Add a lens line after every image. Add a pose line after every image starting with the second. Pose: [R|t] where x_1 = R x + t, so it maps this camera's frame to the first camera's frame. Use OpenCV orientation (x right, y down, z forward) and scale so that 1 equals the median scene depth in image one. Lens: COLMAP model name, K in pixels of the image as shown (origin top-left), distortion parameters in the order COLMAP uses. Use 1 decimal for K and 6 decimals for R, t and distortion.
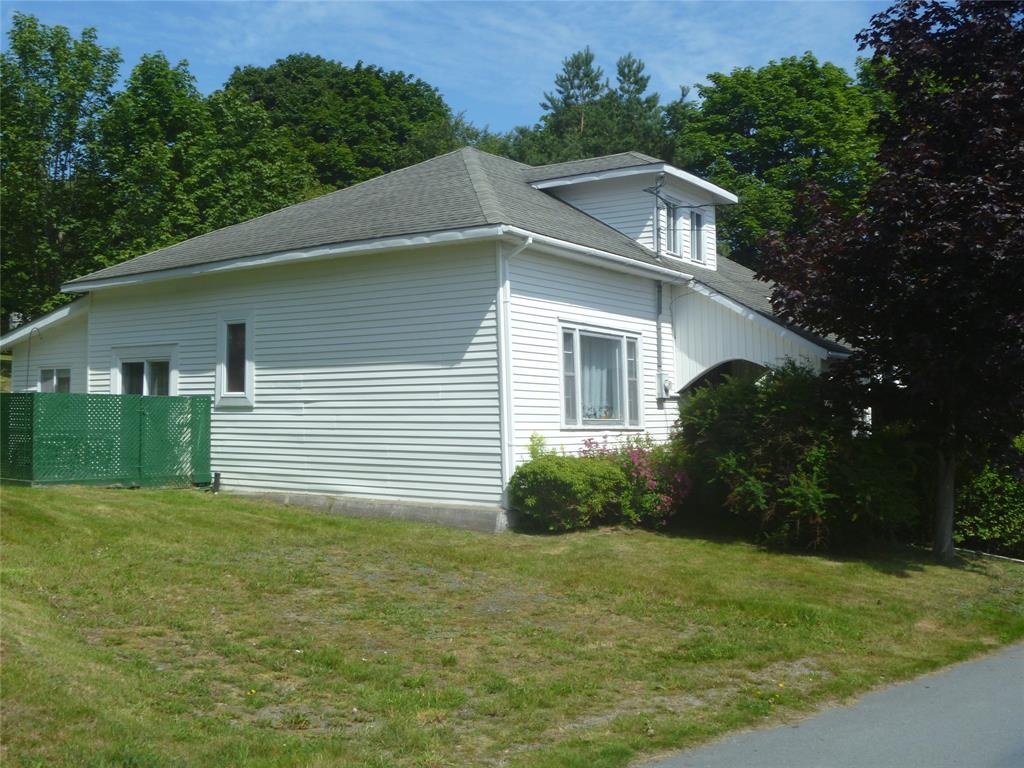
lens RADIAL K [[1059.6, 0, 528.4], [0, 1059.6, 379.4], [0, 0, 1]] dist [-0.134848, 0.146971]
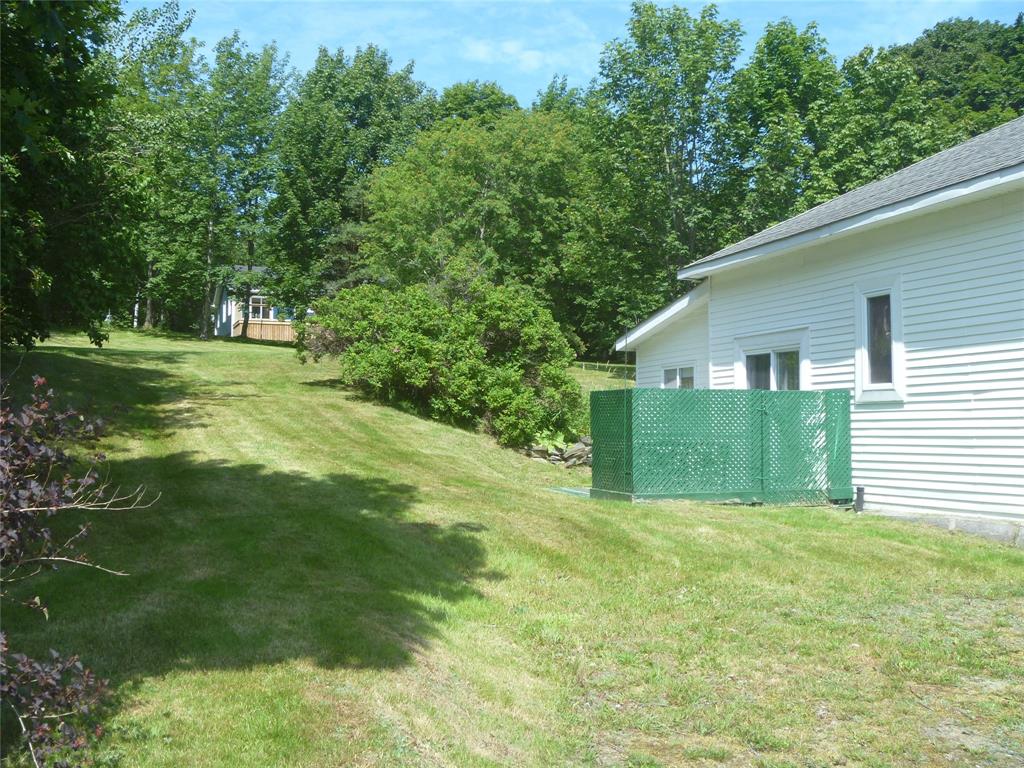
lens RADIAL K [[1059.6, 0, 528.4], [0, 1059.6, 379.4], [0, 0, 1]] dist [-0.134848, 0.146971]
pose [[0.815926, -0.035493, -0.577066, -0.043953], [0.028199, 0.999369, -0.021595, 0.018177], [0.577468, 0.001347, 0.816412, 0.212815]]
